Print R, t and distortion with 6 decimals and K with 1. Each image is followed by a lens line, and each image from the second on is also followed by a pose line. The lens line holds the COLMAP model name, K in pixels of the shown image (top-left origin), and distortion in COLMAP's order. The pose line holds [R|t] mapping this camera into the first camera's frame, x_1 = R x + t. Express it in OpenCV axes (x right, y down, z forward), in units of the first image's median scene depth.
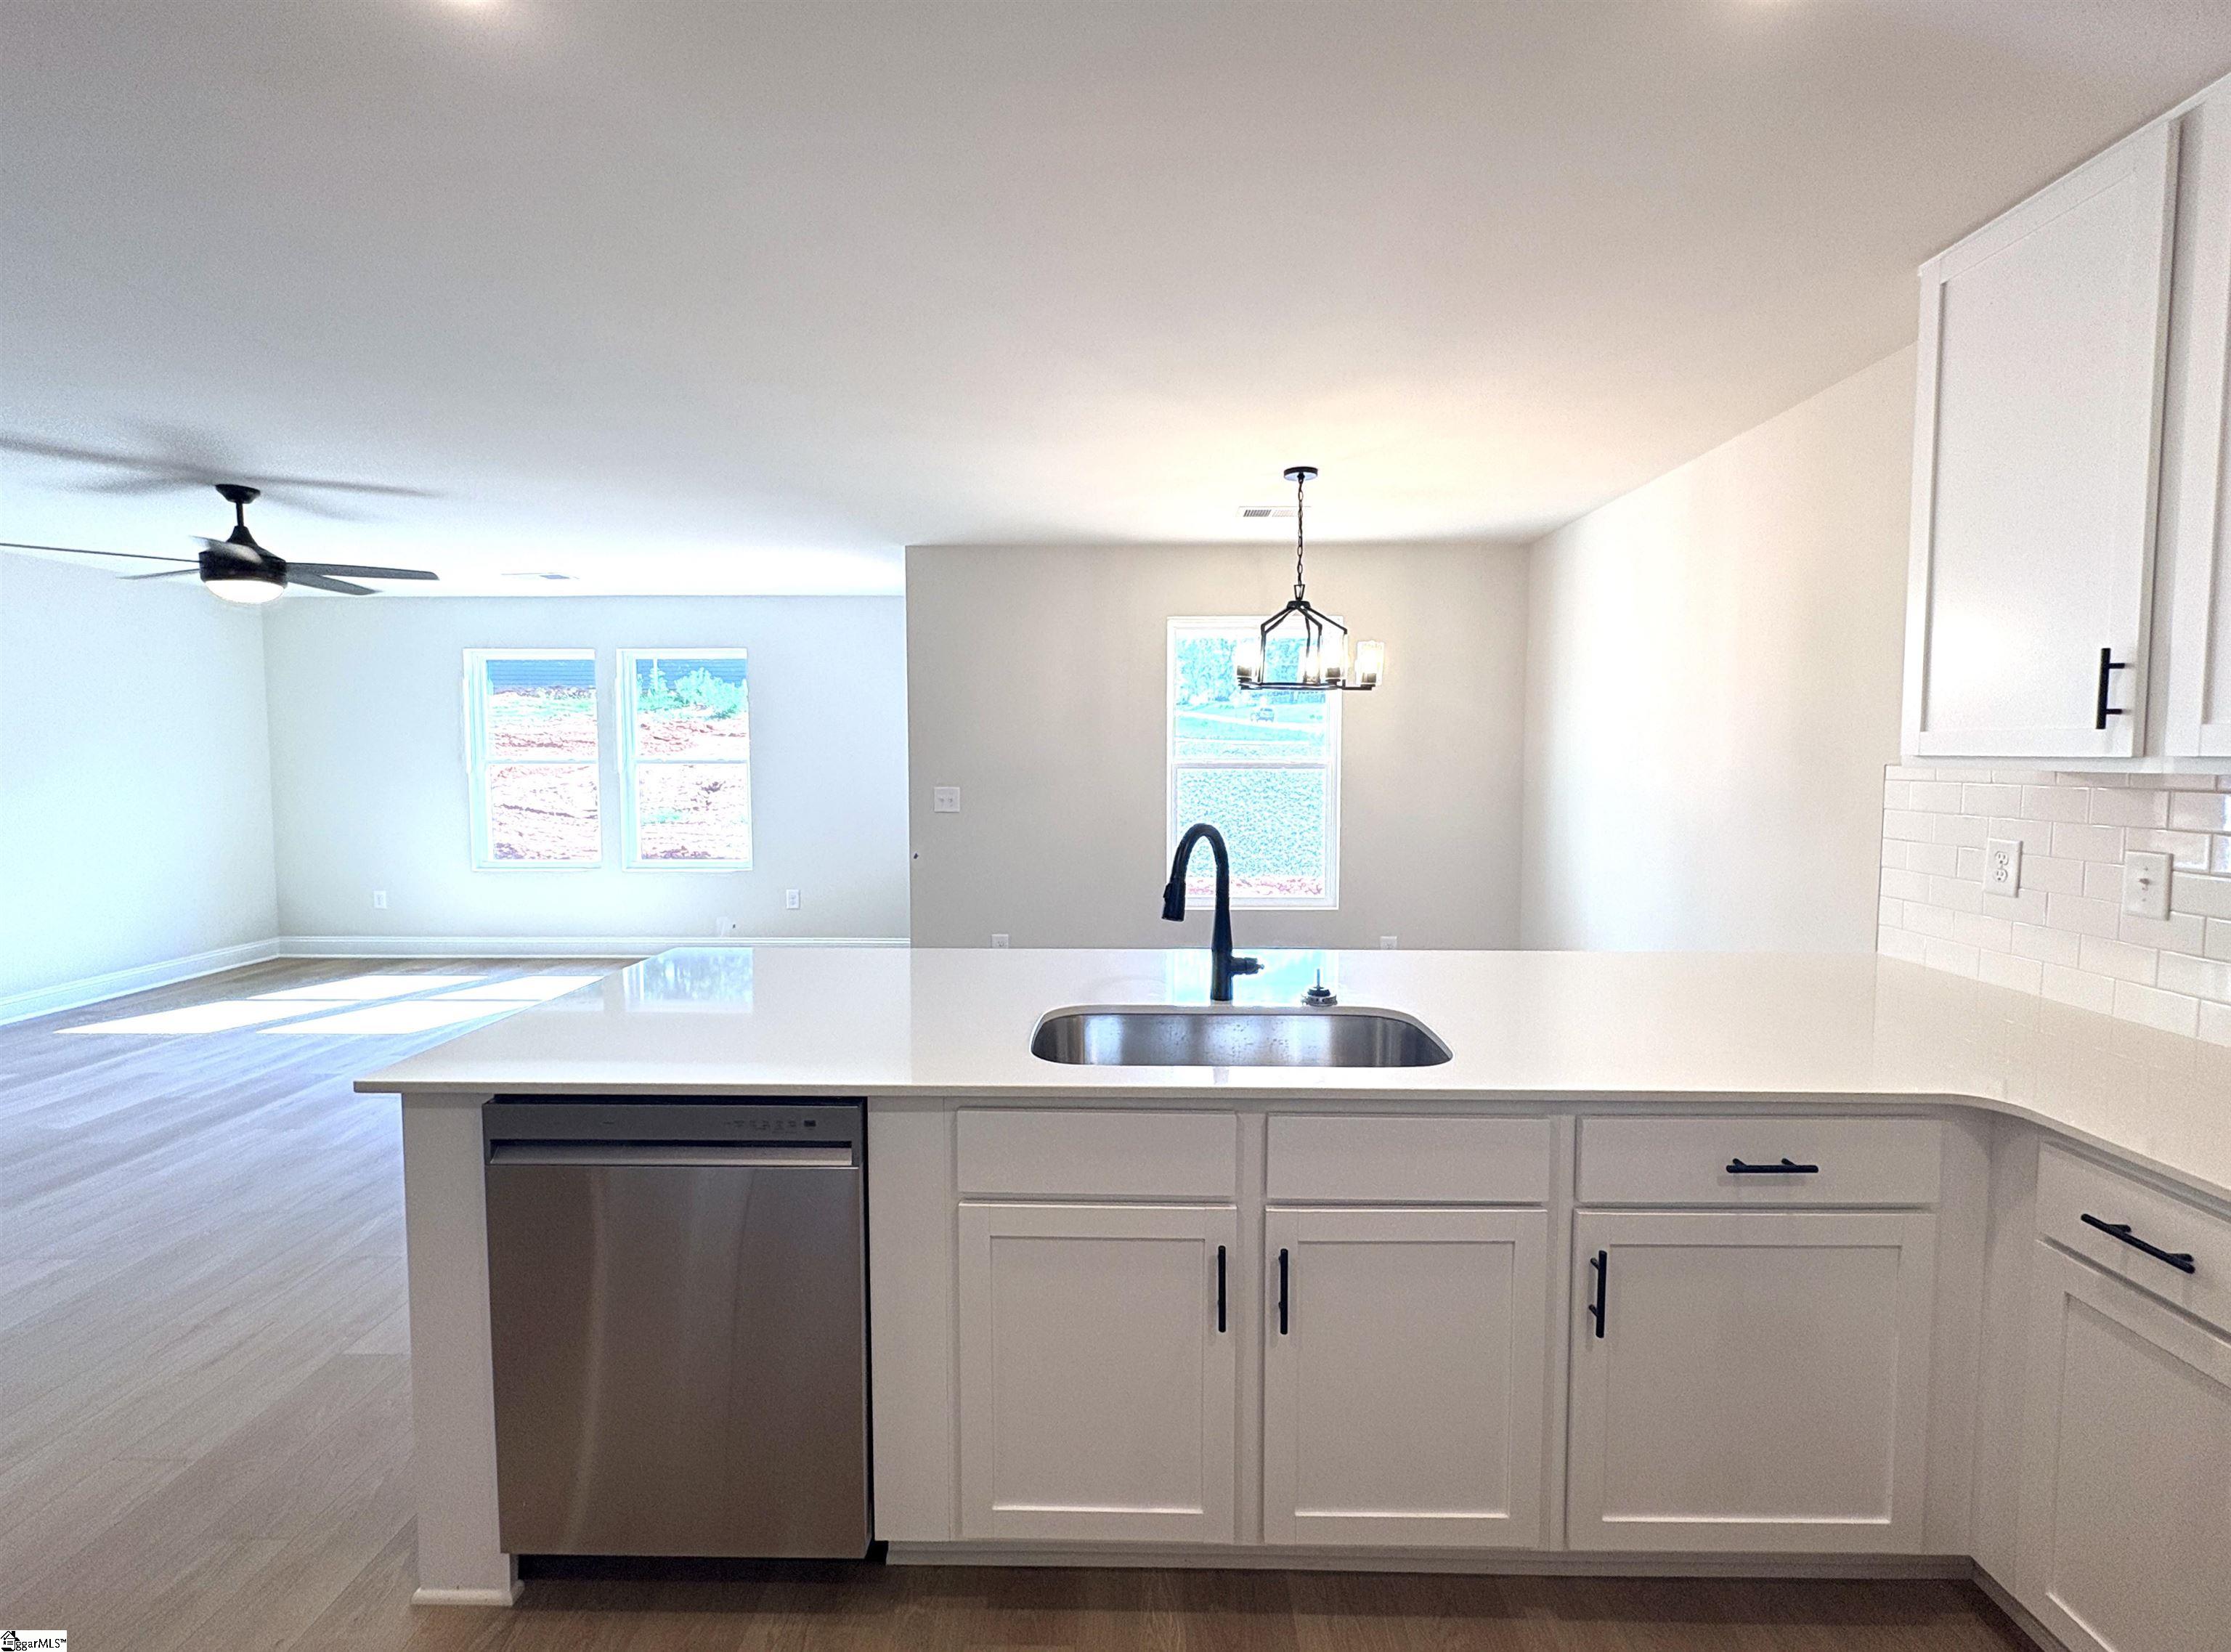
lens RADIAL K [[962.3, 0, 1126.7], [0, 962.3, 805.9], [0, 0, 1]] dist [0.001868, 0.000241]
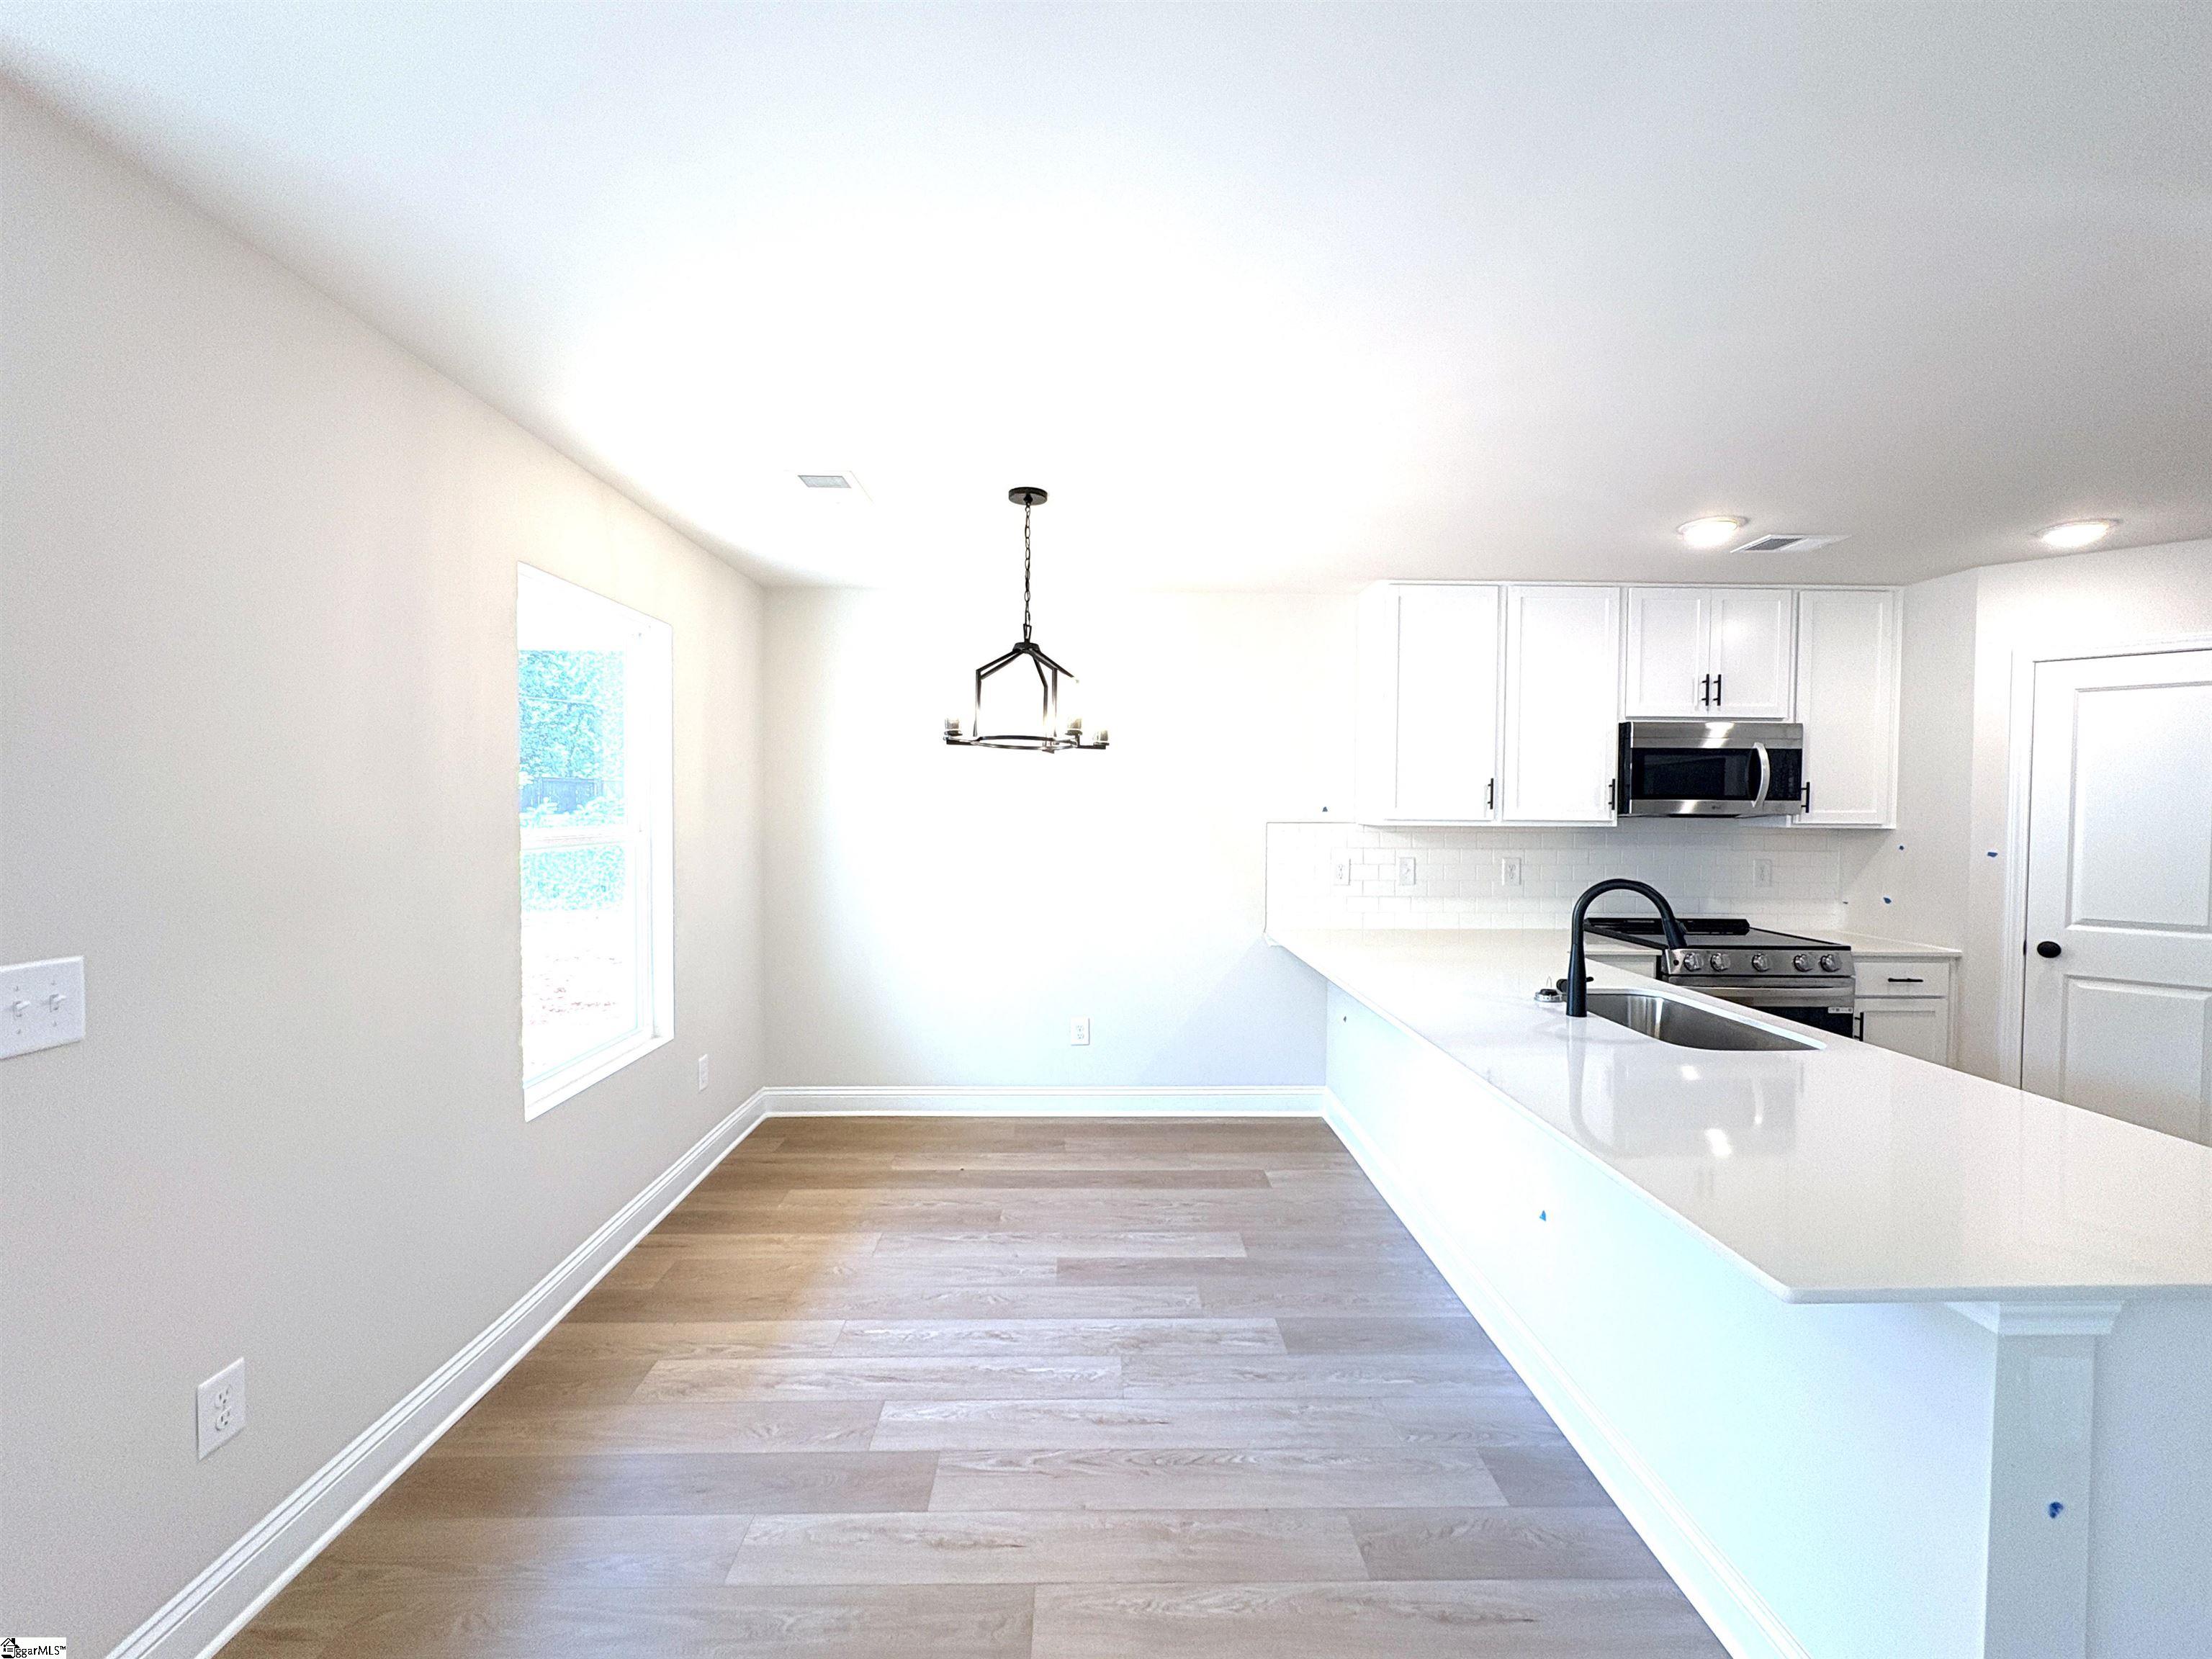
lens RADIAL K [[910.1, 0, 1099.1], [0, 910.1, 833.2], [0, 0, 1]] dist [0.000164, 0.000103]
pose [[-0.031673, -0.028574, 0.999090, -0.871739], [0.053644, 0.998102, 0.030247, -0.090811], [-0.998058, 0.054554, -0.030080, 1.328022]]
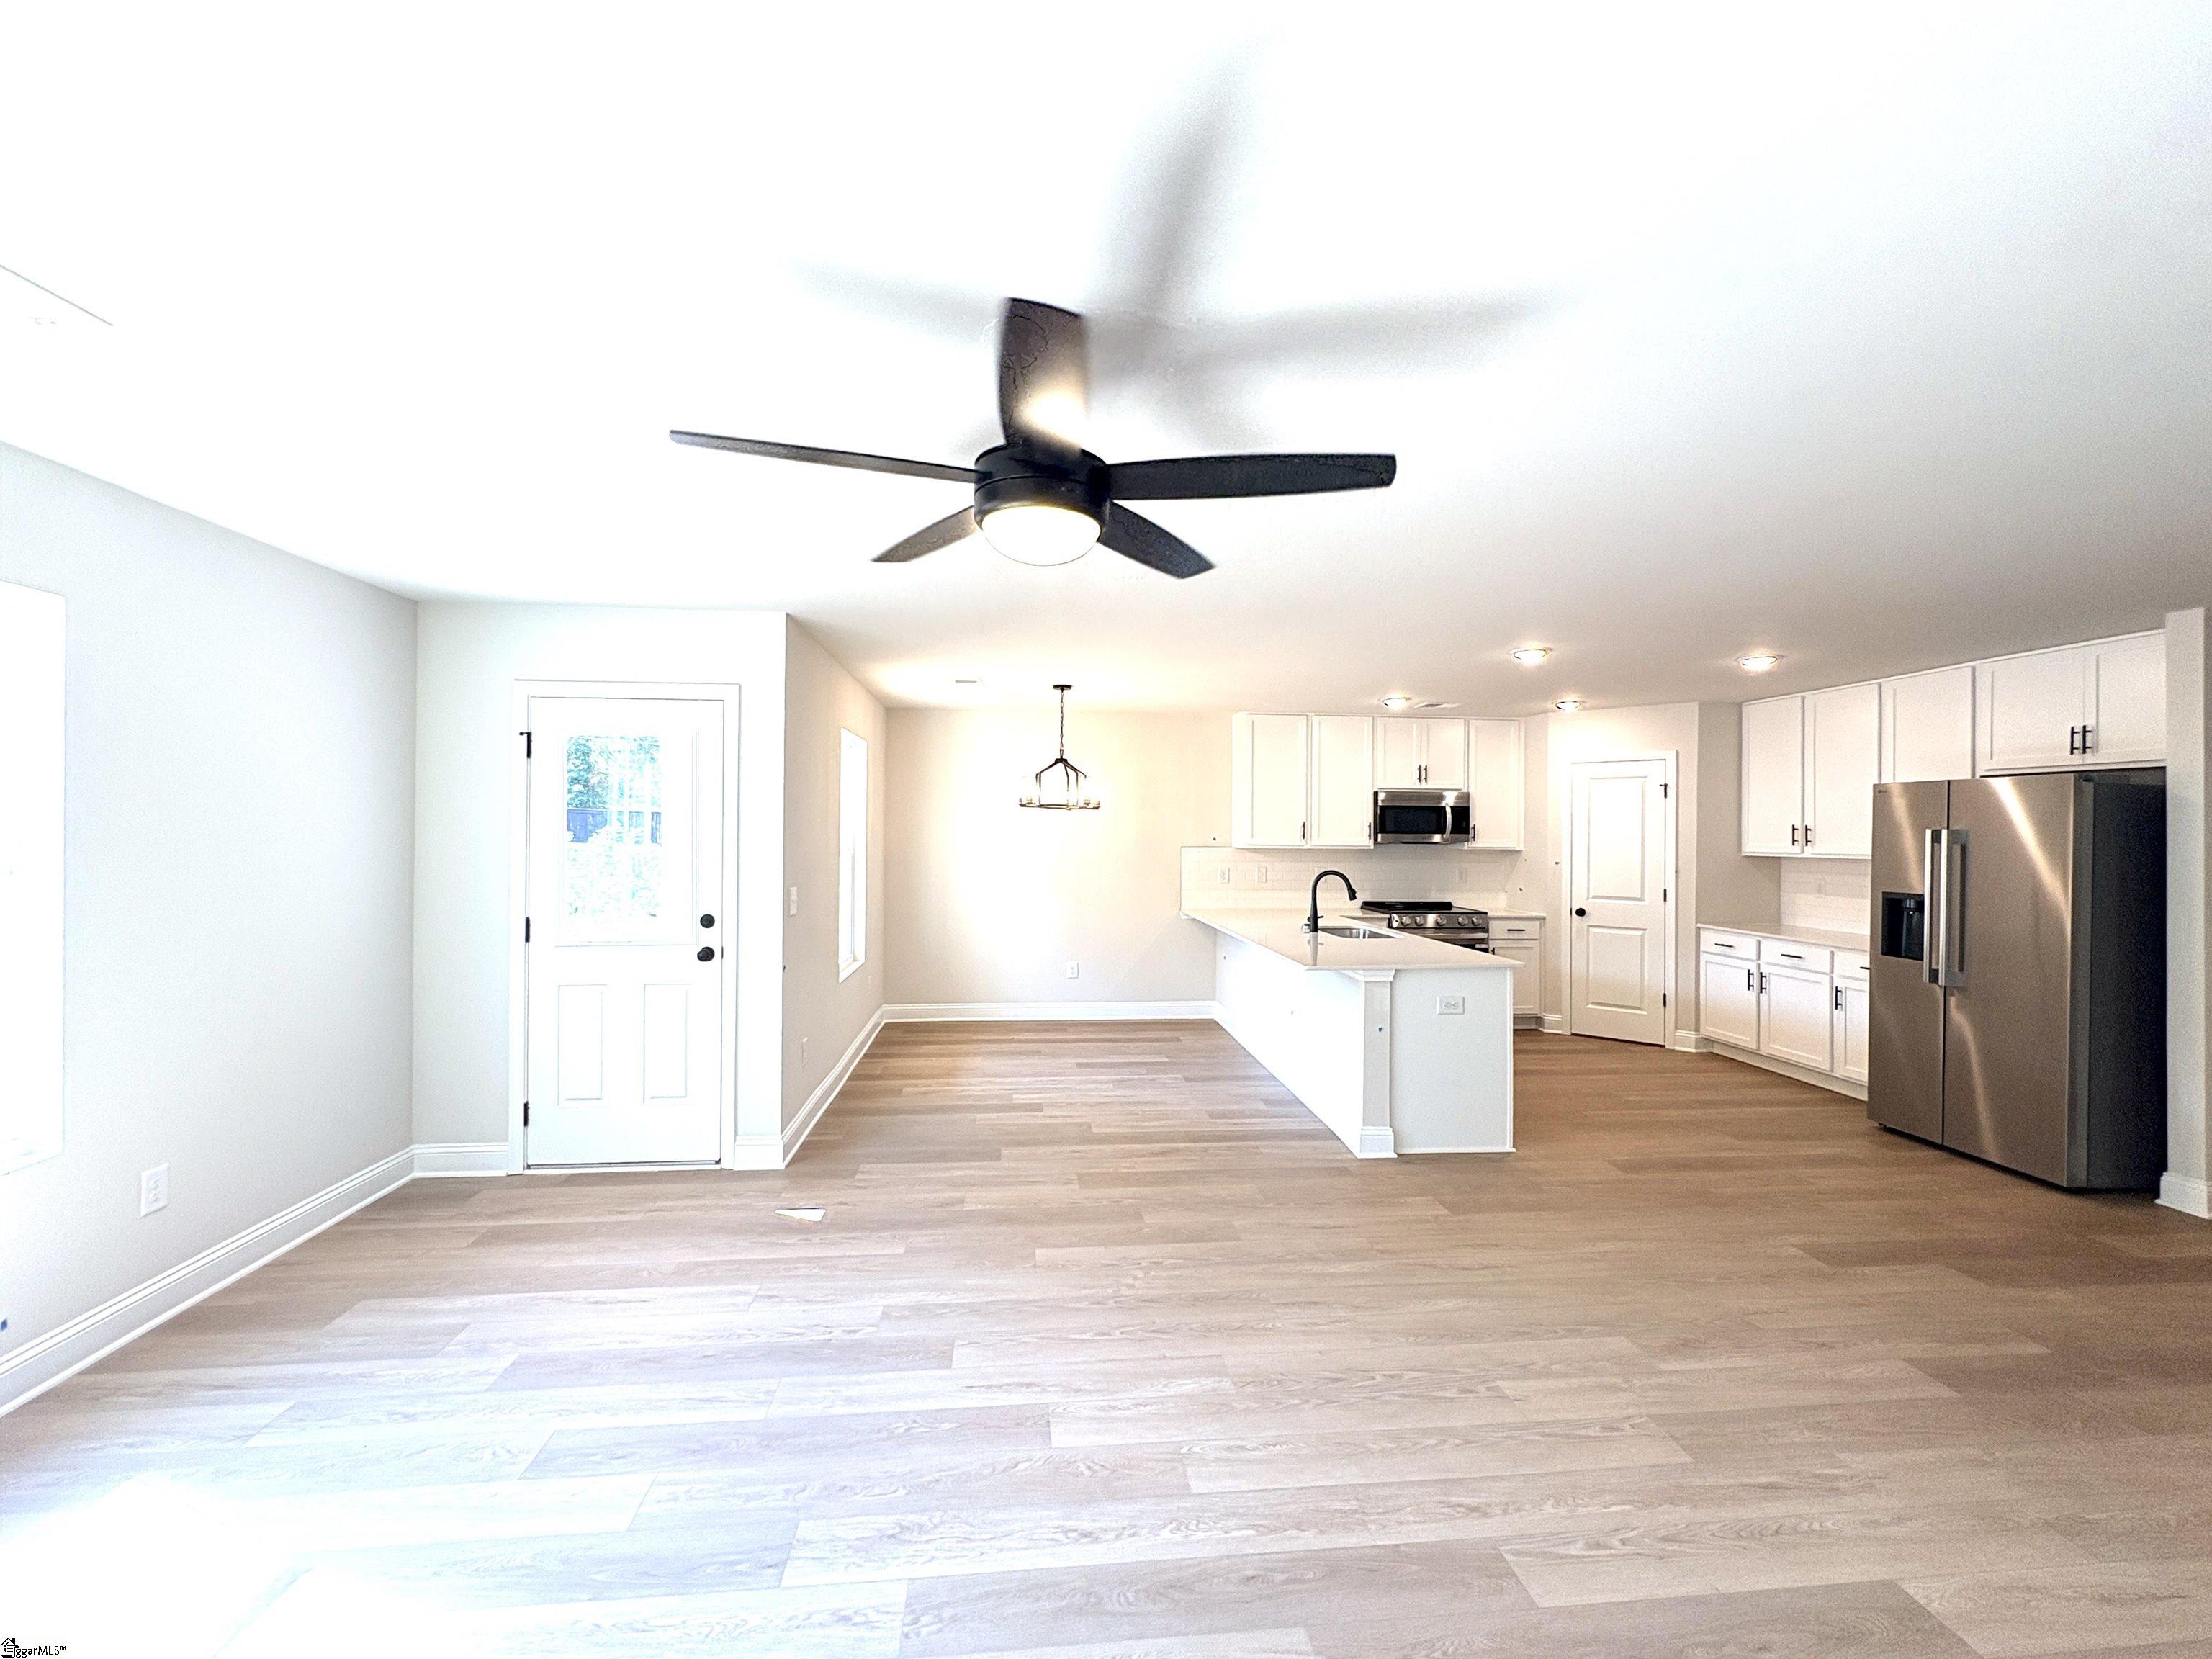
lens RADIAL K [[910.1, 0, 1099.1], [0, 910.1, 833.2], [0, 0, 1]] dist [0.000164, 0.000103]
pose [[-0.105202, -0.000515, 0.994451, -2.035437], [0.051648, 0.998647, 0.005981, -0.115416], [-0.993109, 0.051991, -0.105033, 1.526610]]
